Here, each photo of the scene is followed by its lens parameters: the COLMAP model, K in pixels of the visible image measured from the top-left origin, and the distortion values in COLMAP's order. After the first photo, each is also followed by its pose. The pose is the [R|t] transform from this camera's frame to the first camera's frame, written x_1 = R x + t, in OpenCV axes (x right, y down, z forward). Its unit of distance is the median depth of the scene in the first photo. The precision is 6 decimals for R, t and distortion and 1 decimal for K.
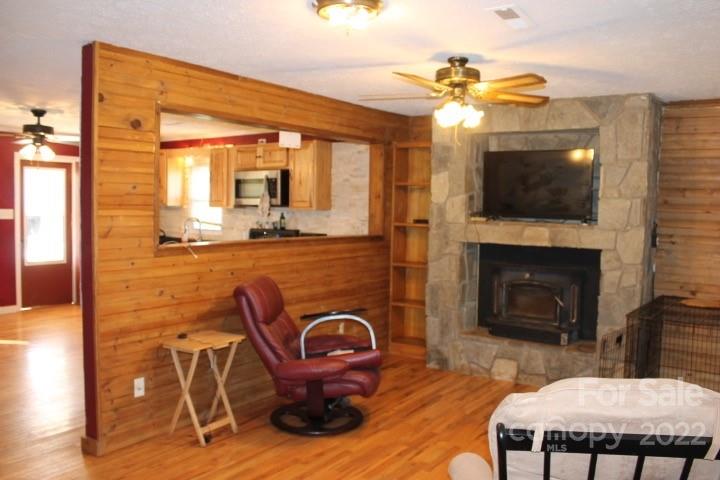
lens RADIAL K [[609.1, 0, 360.0], [0, 609.1, 240.0], [0, 0, 1]] dist [-0.120547, 0.022614]
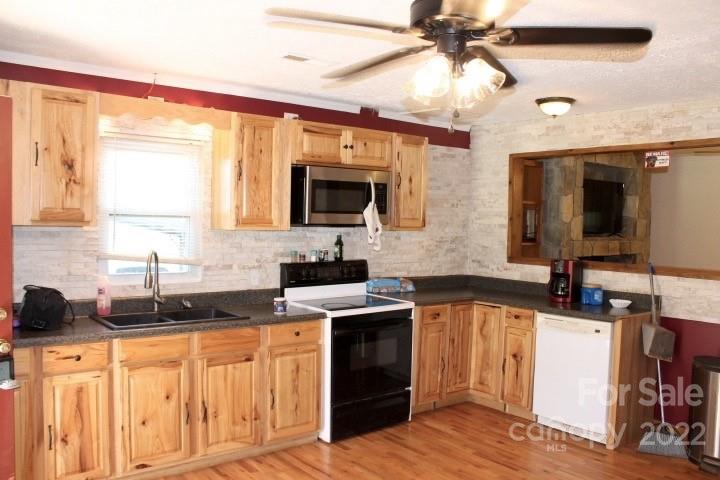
lens RADIAL K [[609.1, 0, 360.0], [0, 609.1, 240.0], [0, 0, 1]] dist [-0.120547, 0.022614]
pose [[0.290247, -0.044982, 0.955894, -1.052049], [0.040439, 0.998579, 0.034712, -0.086377], [-0.956097, 0.028581, 0.291653, 1.116744]]
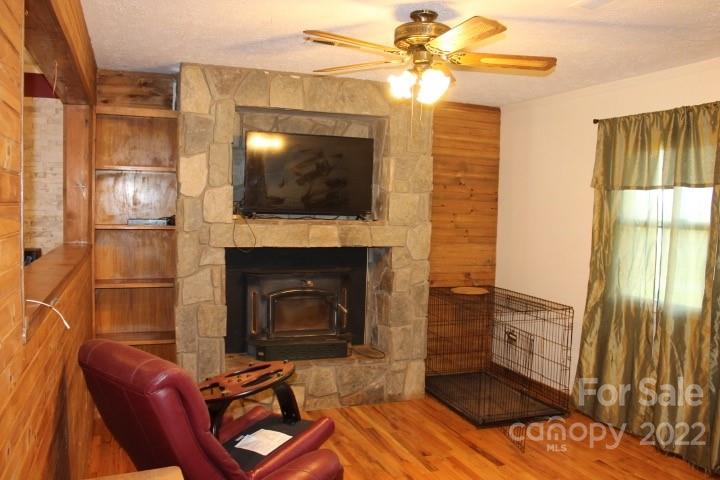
lens RADIAL K [[609.1, 0, 360.0], [0, 609.1, 240.0], [0, 0, 1]] dist [-0.120547, 0.022614]
pose [[0.567935, -0.054754, 0.821250, -0.377160], [0.036671, 0.998477, 0.041210, -0.033196], [-0.822256, 0.006711, 0.569078, 0.455883]]
